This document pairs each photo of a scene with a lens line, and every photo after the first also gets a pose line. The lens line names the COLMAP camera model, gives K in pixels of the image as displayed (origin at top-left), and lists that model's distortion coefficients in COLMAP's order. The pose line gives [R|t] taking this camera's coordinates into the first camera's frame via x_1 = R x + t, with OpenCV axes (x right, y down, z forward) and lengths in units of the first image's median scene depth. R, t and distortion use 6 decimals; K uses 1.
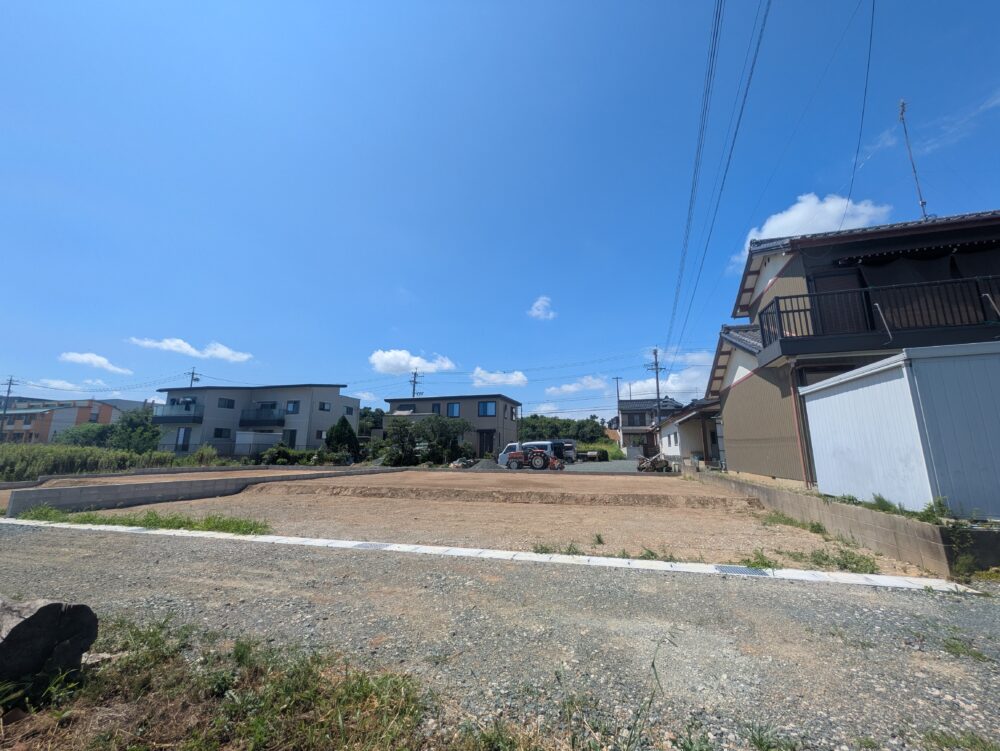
lens RADIAL K [[396.4, 0, 499.9], [0, 396.4, 374.6], [0, 0, 1]] dist [-0.001547, 0.000849]
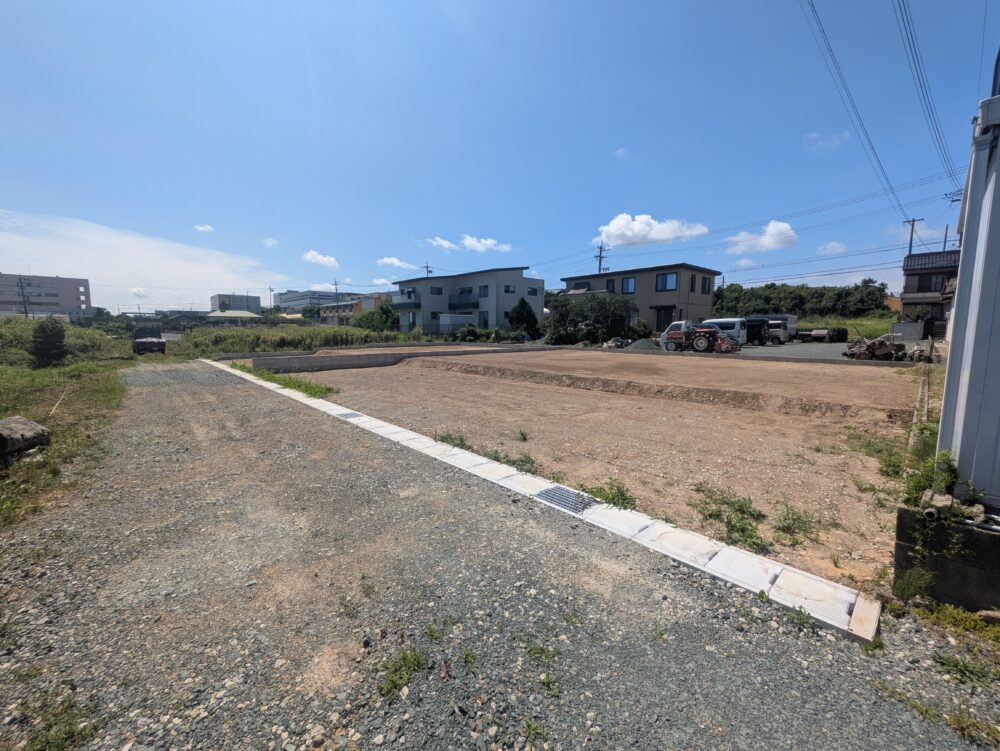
lens RADIAL K [[396.4, 0, 500.0], [0, 396.4, 379.6], [0, 0, 1]] dist [-0.001547, 0.000849]
pose [[0.855928, 0.062410, -0.513315, 0.158350], [0.102185, 0.952699, 0.286221, 0.007630], [0.506898, -0.297438, 0.809064, 0.068999]]
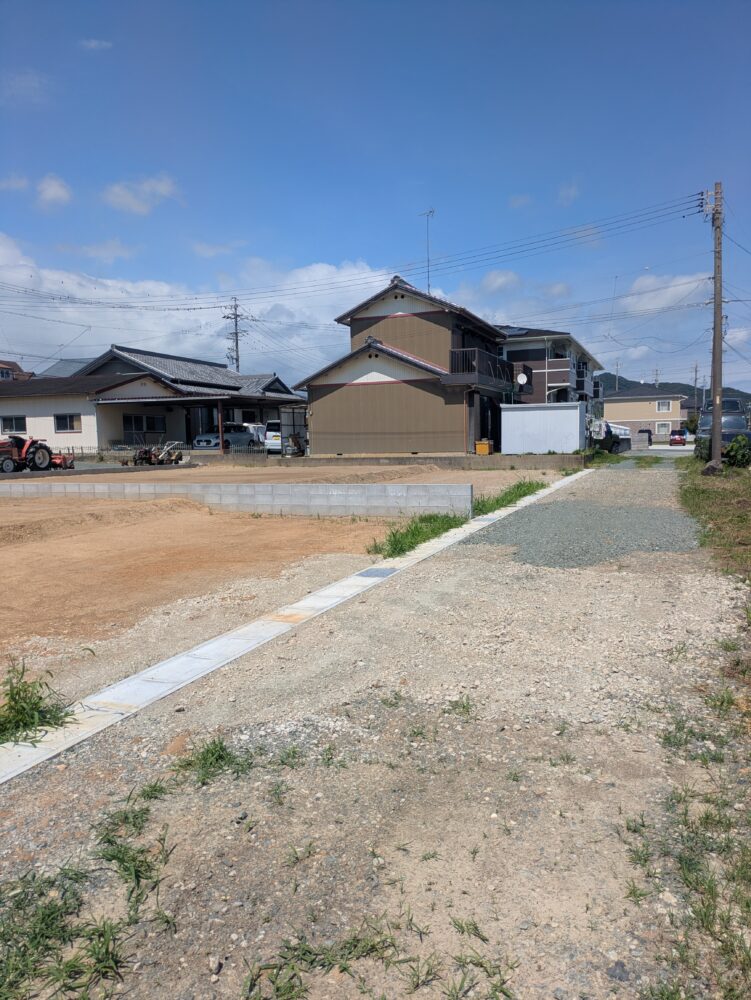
lens RADIAL K [[737.8, 0, 384.6], [0, 737.8, 508.3], [0, 0, 1]] dist [0.053199, -0.031327]
pose [[0.079450, -0.097381, 0.992071, -0.935943], [-0.176035, 0.978205, 0.110118, 0.073376], [-0.981172, -0.183388, 0.060576, 0.380021]]
